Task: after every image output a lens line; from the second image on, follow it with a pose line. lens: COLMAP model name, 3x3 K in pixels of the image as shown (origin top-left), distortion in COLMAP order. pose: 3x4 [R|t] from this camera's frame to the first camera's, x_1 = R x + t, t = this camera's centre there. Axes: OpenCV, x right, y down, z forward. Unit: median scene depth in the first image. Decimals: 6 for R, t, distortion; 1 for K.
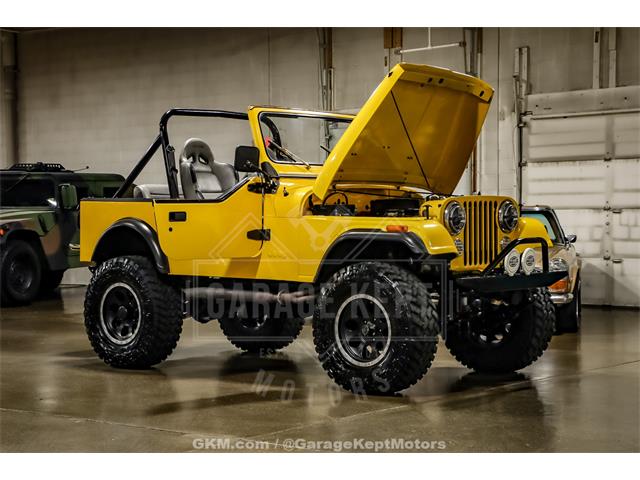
lens RADIAL K [[1362.1, 0, 320.0], [0, 1362.1, 240.0], [0, 0, 1]] dist [0.330892, 0.404797]
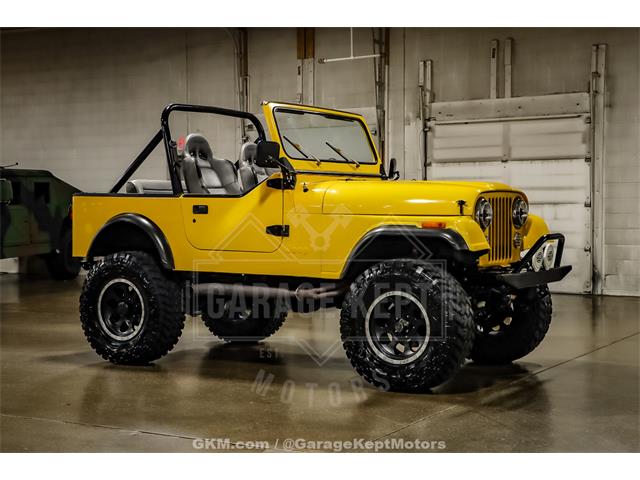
lens RADIAL K [[1104.3, 0, 320.0], [0, 1104.3, 240.0], [0, 0, 1]] dist [0.176435, -0.003224]
pose [[0.988117, -0.002556, 0.153682, -0.127125], [0.000810, 0.999934, 0.011423, -0.005854], [-0.153701, -0.011163, 0.988054, 0.186783]]
